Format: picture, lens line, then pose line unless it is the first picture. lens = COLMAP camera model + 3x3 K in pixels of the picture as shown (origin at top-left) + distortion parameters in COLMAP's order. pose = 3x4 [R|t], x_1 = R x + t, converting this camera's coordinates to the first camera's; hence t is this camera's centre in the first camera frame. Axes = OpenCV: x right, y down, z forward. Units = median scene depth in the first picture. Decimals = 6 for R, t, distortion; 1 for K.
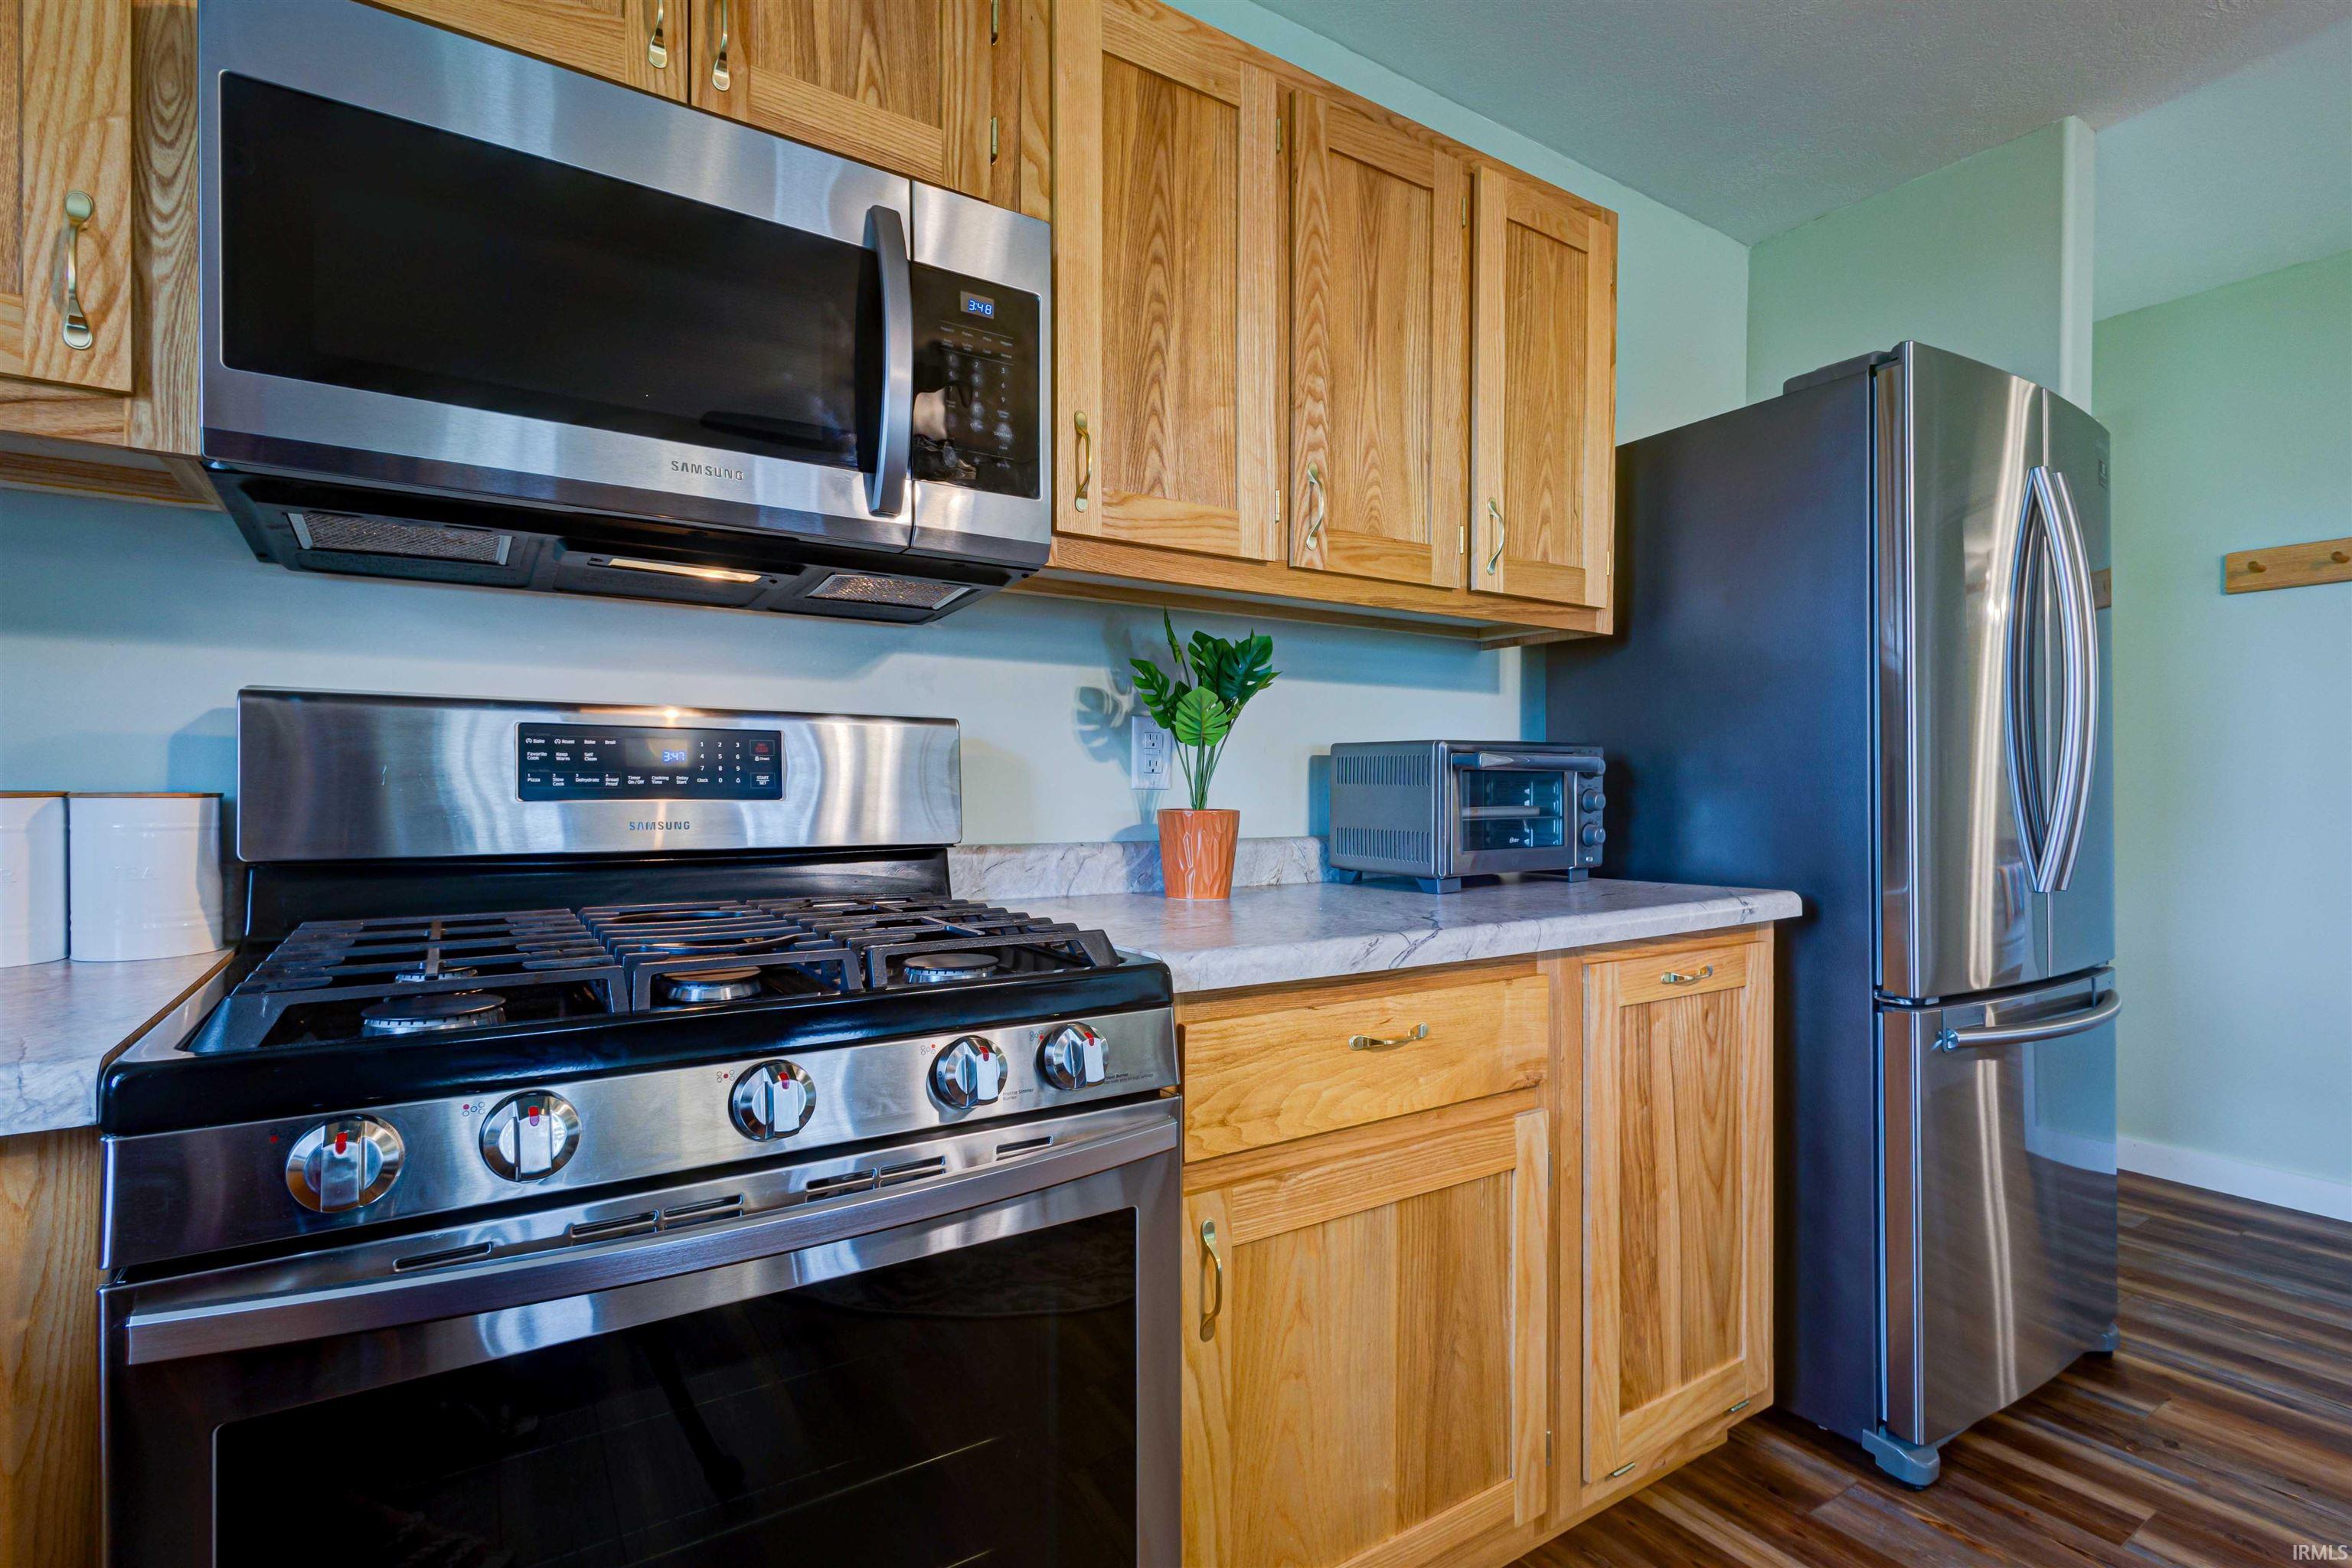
lens RADIAL K [[1091.5, 0, 1156.7], [0, 1091.5, 799.6], [0, 0, 1]] dist [0.010867, -0.005282]
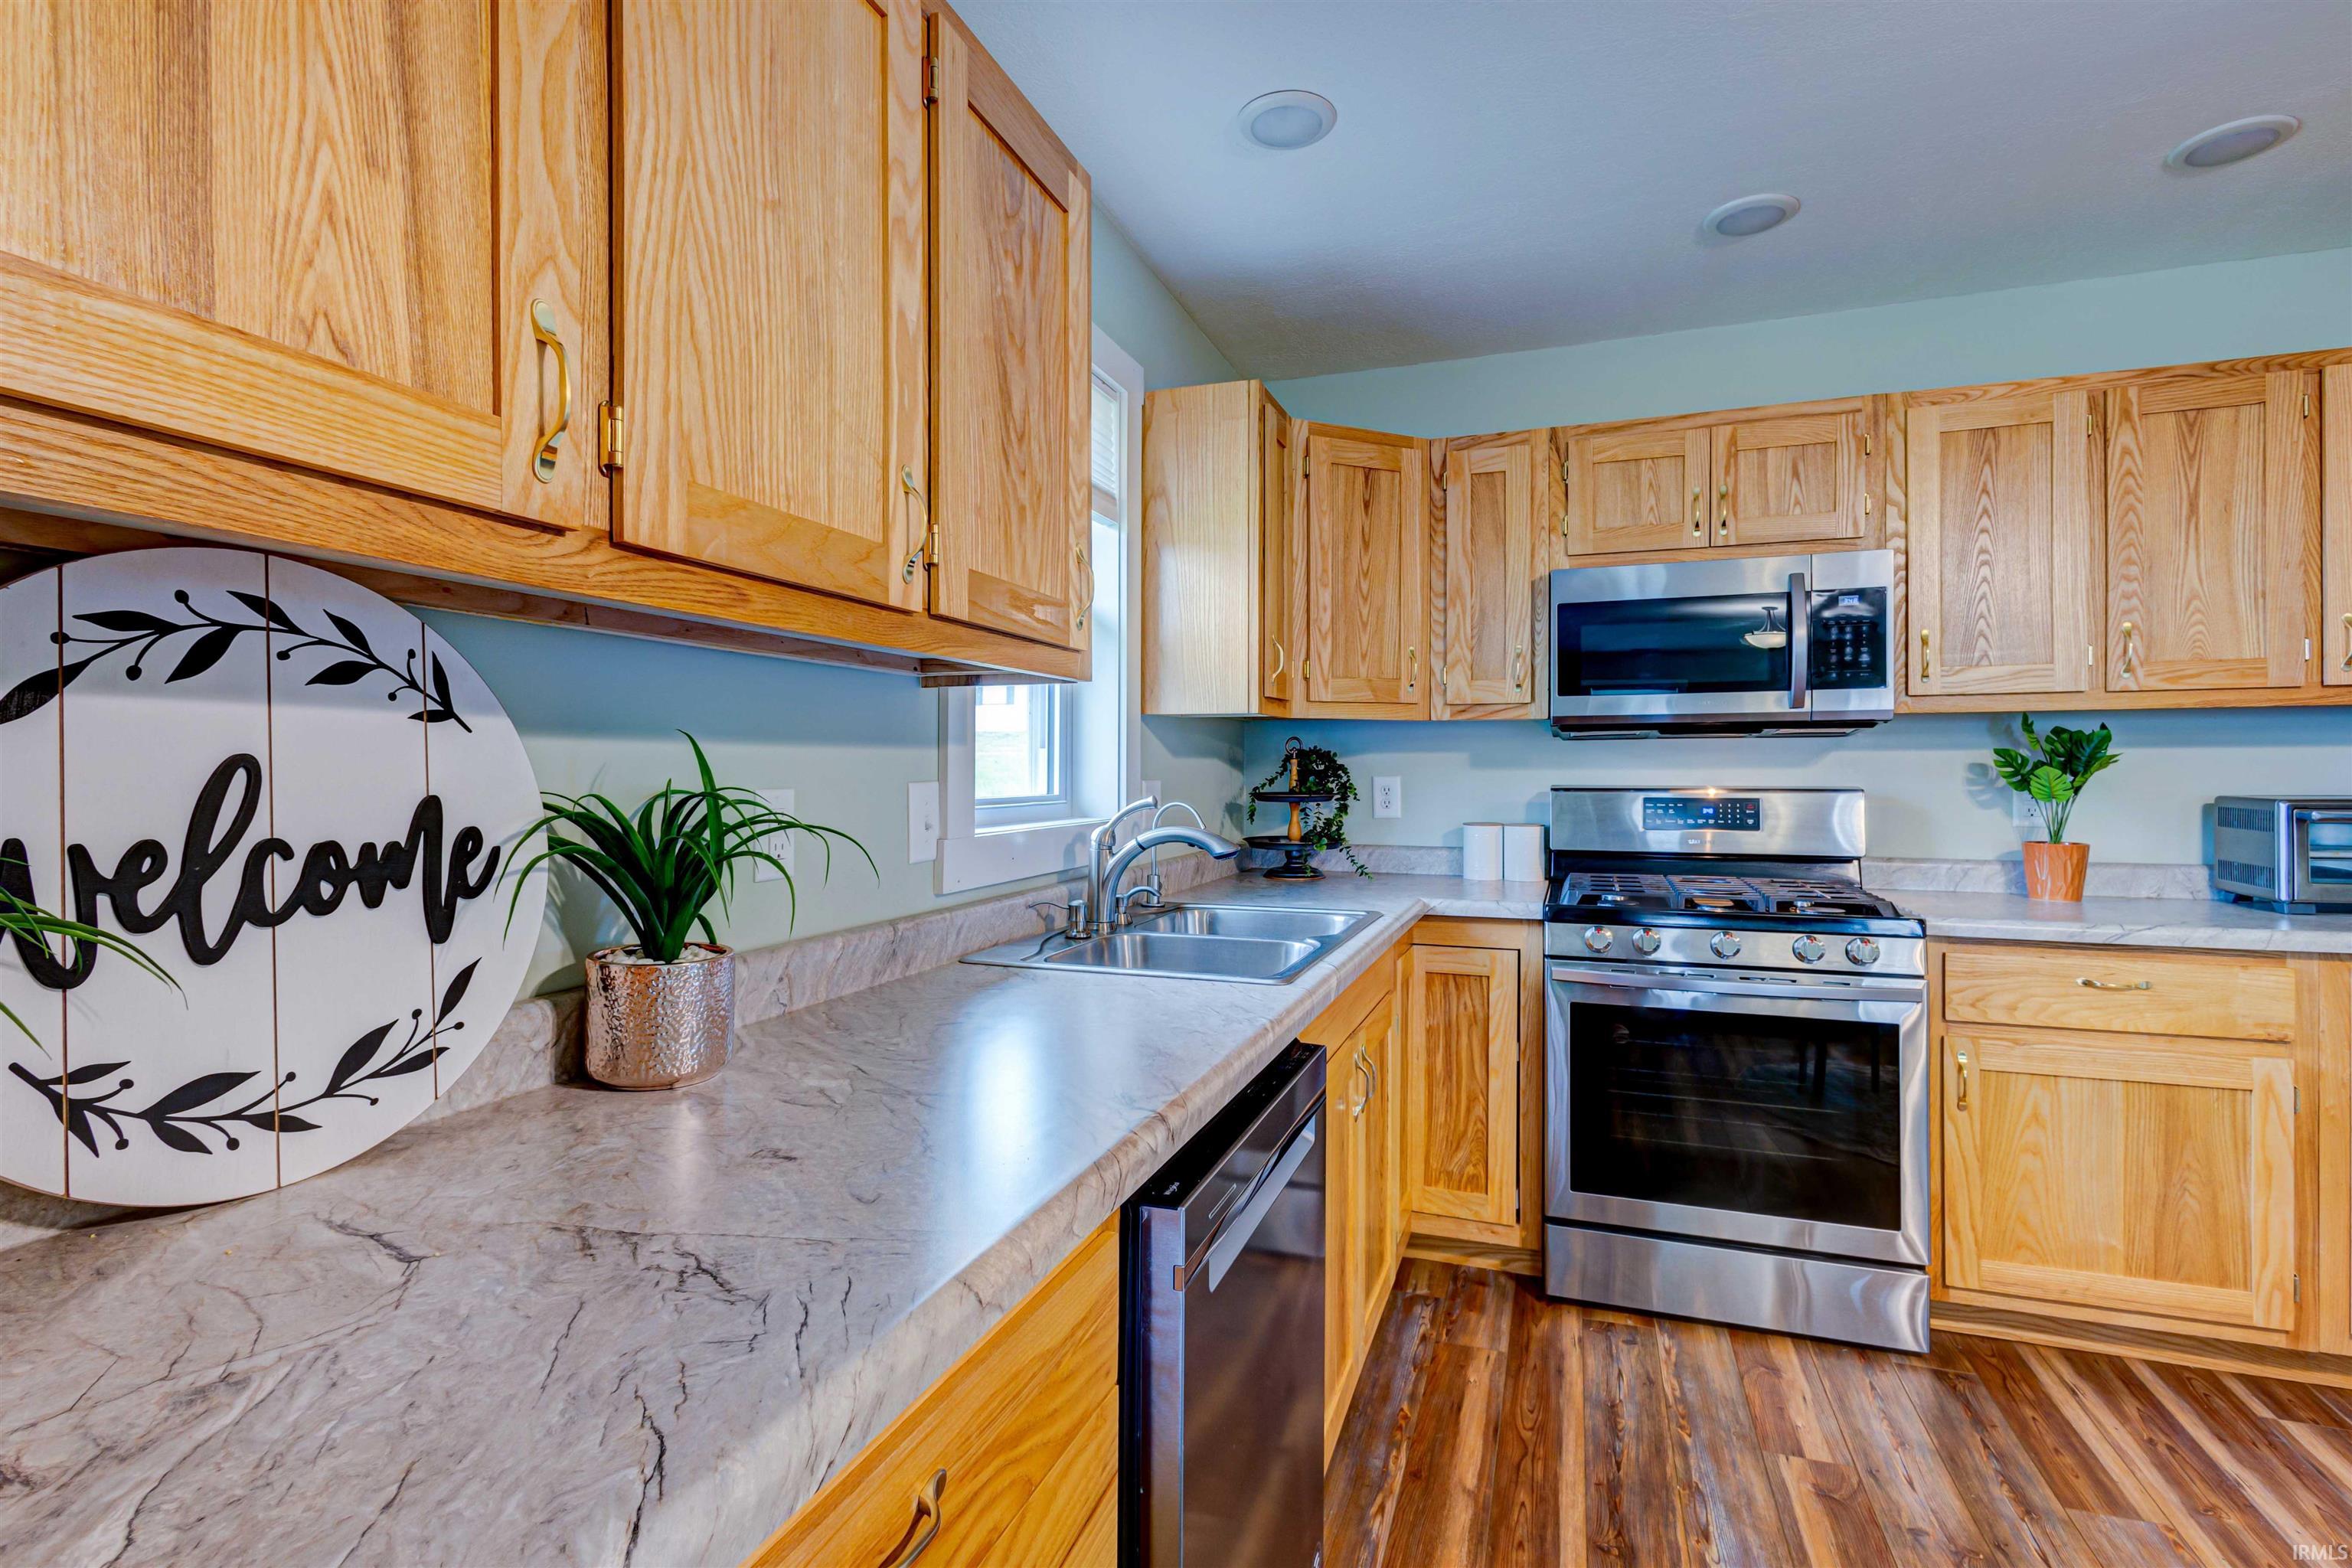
lens RADIAL K [[1091.5, 0, 1197.3], [0, 1091.5, 769.2], [0, 0, 1]] dist [0.010867, -0.005282]
pose [[0.605970, -0.004812, -0.795473, 0.655899], [-0.003799, 0.999953, -0.008943, -0.093394], [0.795478, 0.008441, 0.605923, -1.106767]]
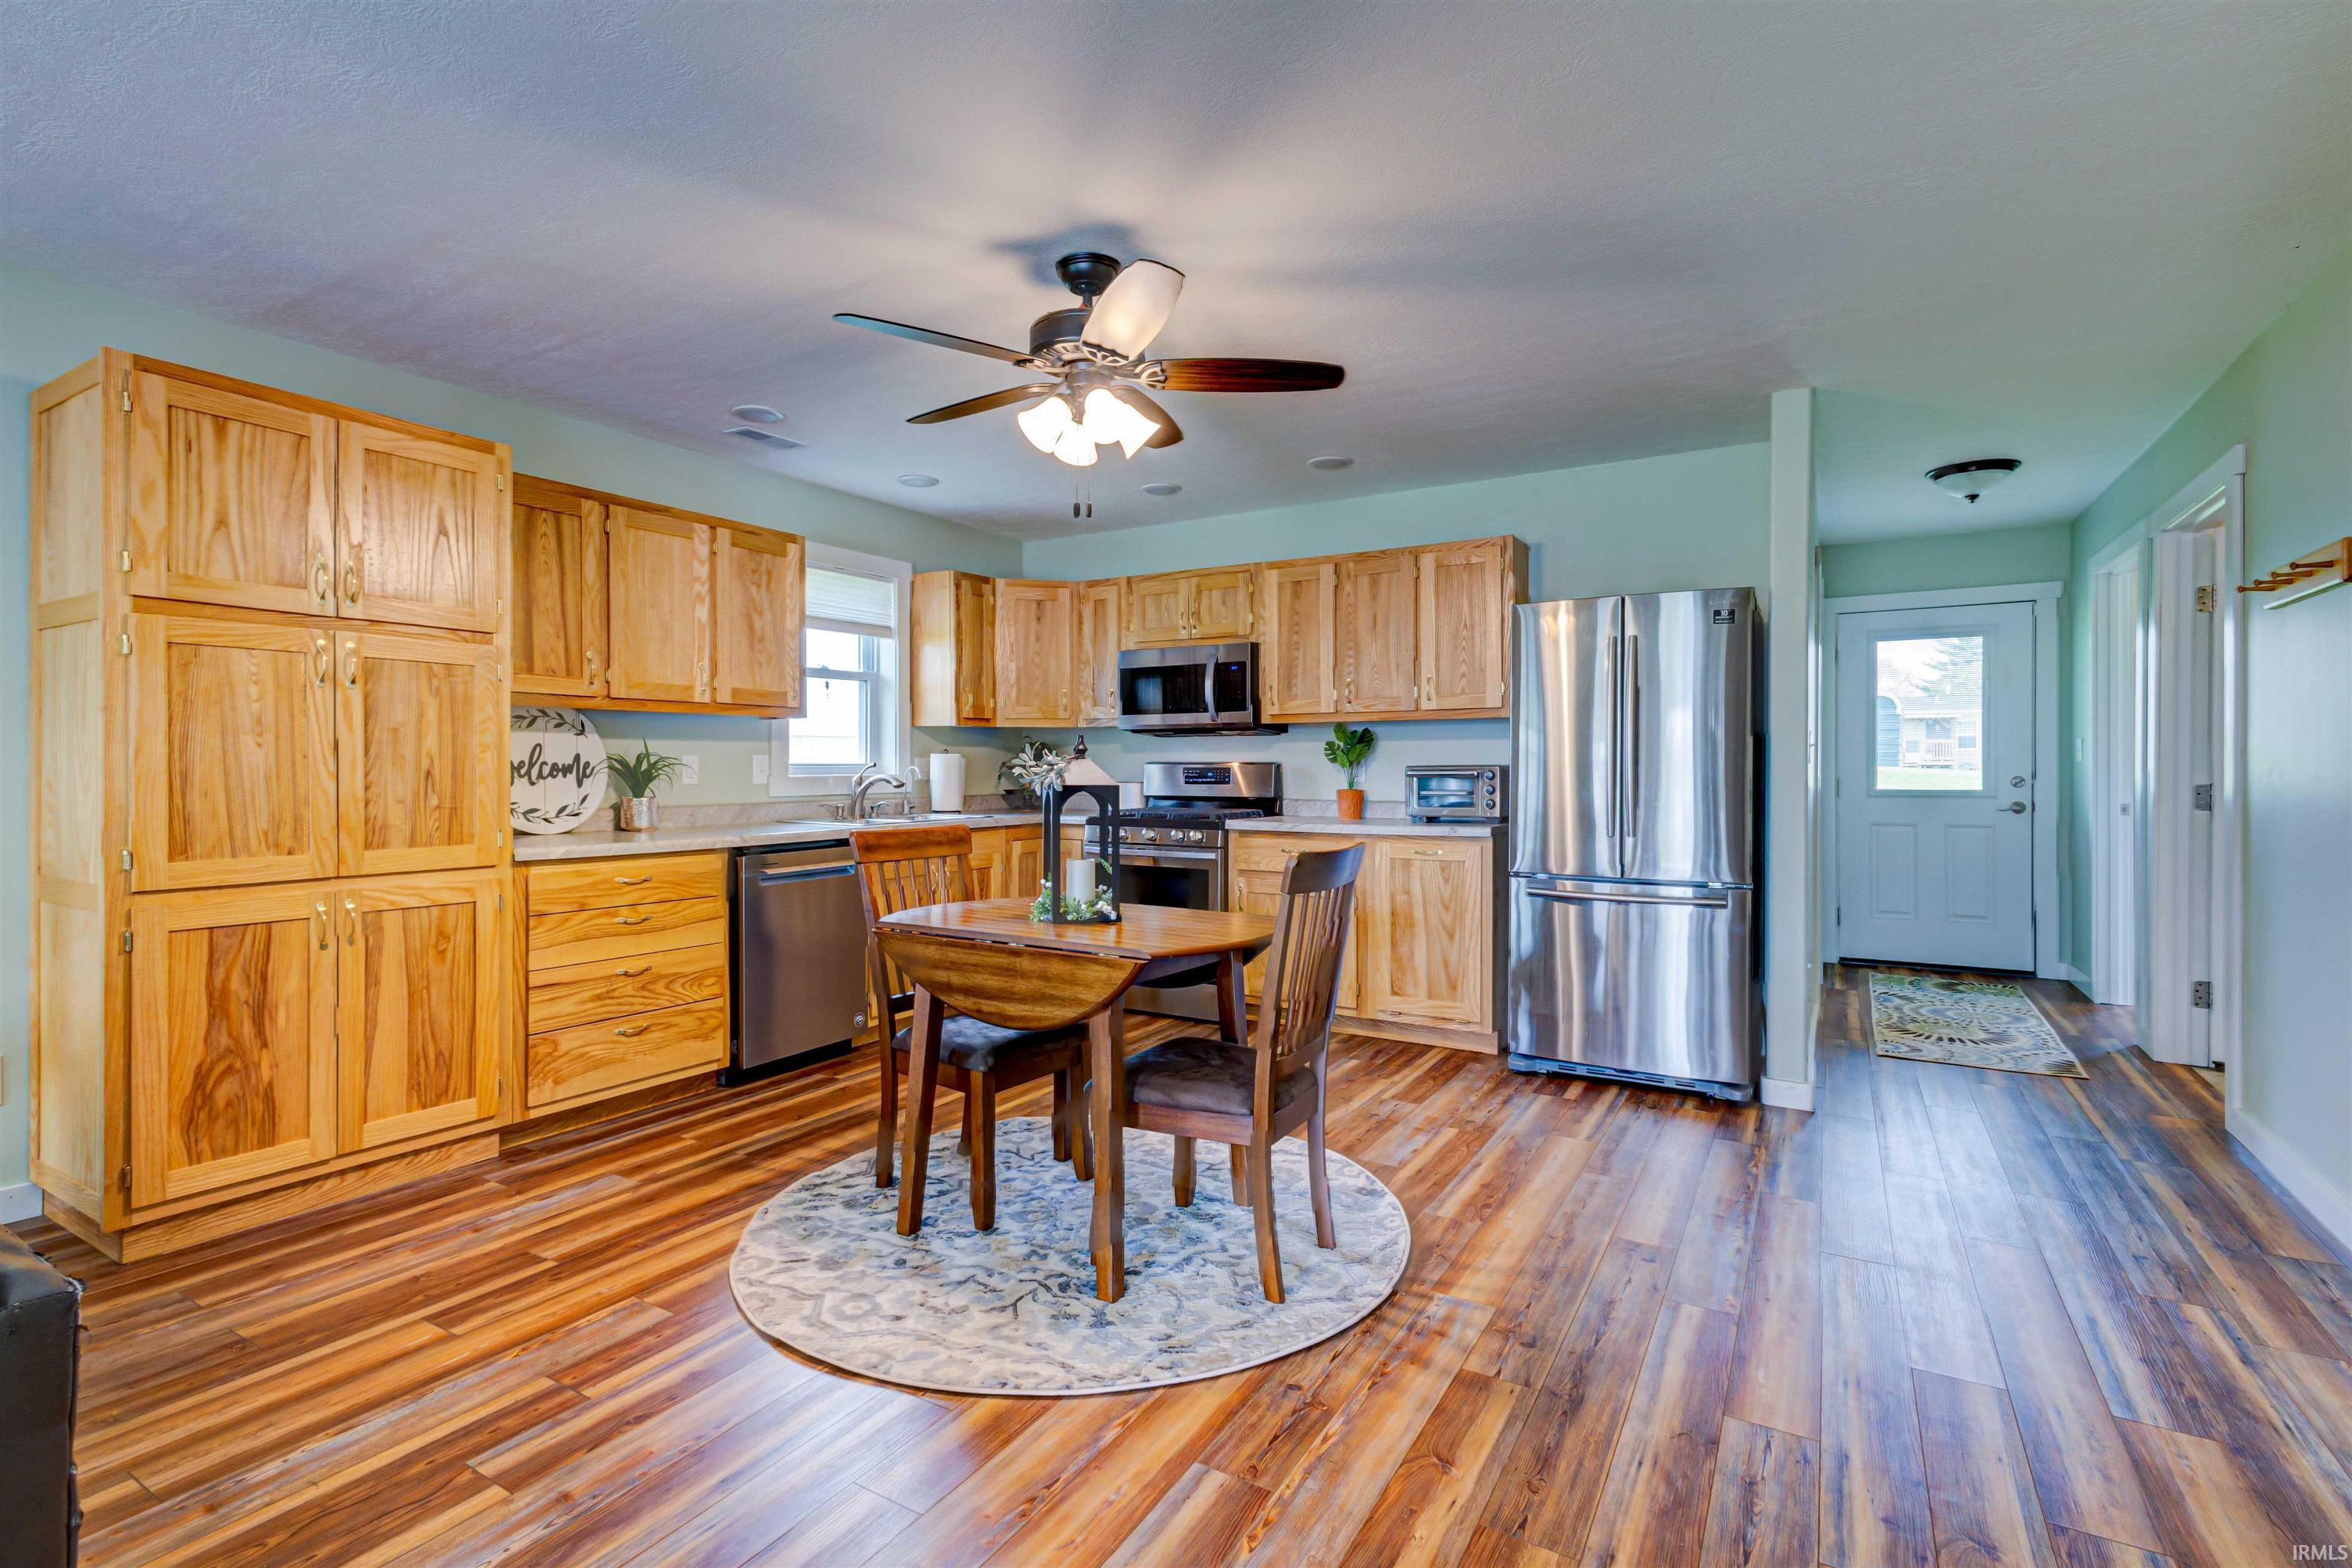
lens RADIAL K [[1091.5, 0, 1178.8], [0, 1091.5, 770.5], [0, 0, 1]] dist [0.010867, -0.005282]
pose [[0.437093, 0.002006, -0.899414, 3.131951], [-0.006938, 0.999975, -0.001141, -0.042908], [0.899390, 0.006739, 0.437096, -0.907606]]
